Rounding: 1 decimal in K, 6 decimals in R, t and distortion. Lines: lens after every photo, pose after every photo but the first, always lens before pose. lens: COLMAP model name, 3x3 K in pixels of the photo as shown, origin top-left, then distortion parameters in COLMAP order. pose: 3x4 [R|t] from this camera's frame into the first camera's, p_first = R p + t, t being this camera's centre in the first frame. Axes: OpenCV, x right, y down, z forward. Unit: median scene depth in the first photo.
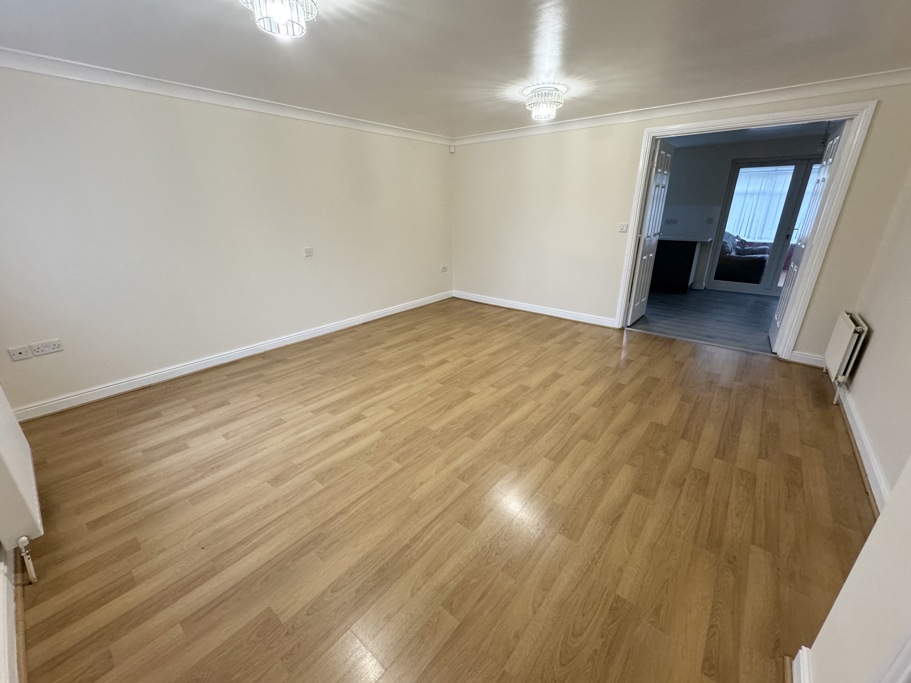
lens RADIAL K [[362.0, 0, 455.4], [0, 362.0, 342.9], [0, 0, 1]] dist [-0.001604, -0.000994]
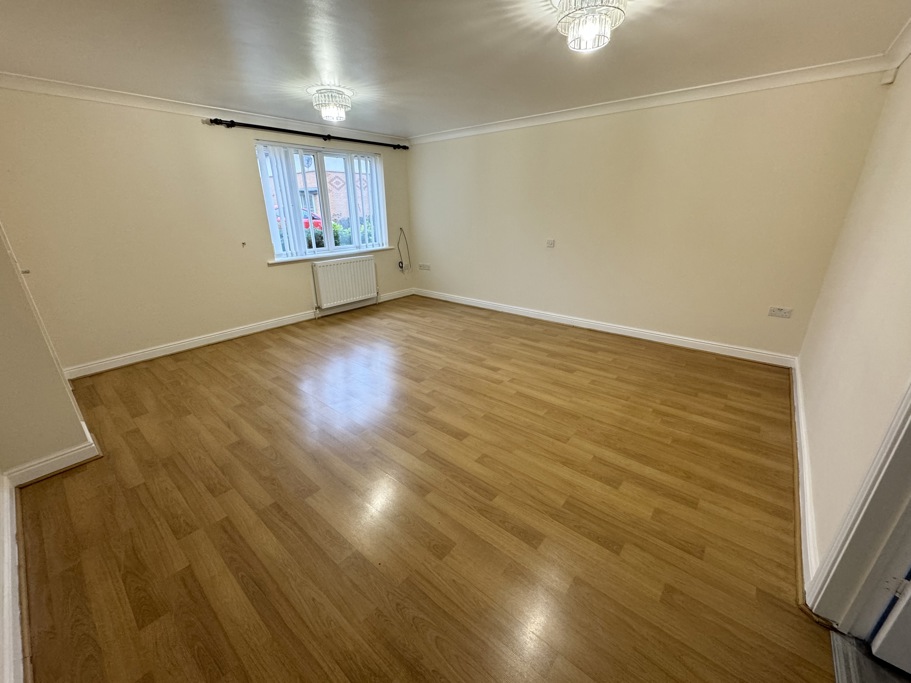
lens RADIAL K [[362.0, 0, 453.3], [0, 362.0, 341.6], [0, 0, 1]] dist [-0.001604, -0.000994]
pose [[-0.007118, 0.358453, -0.933521, 0.836971], [-0.342094, 0.876344, 0.339106, -0.298627], [0.939639, 0.321766, 0.116387, 0.790168]]
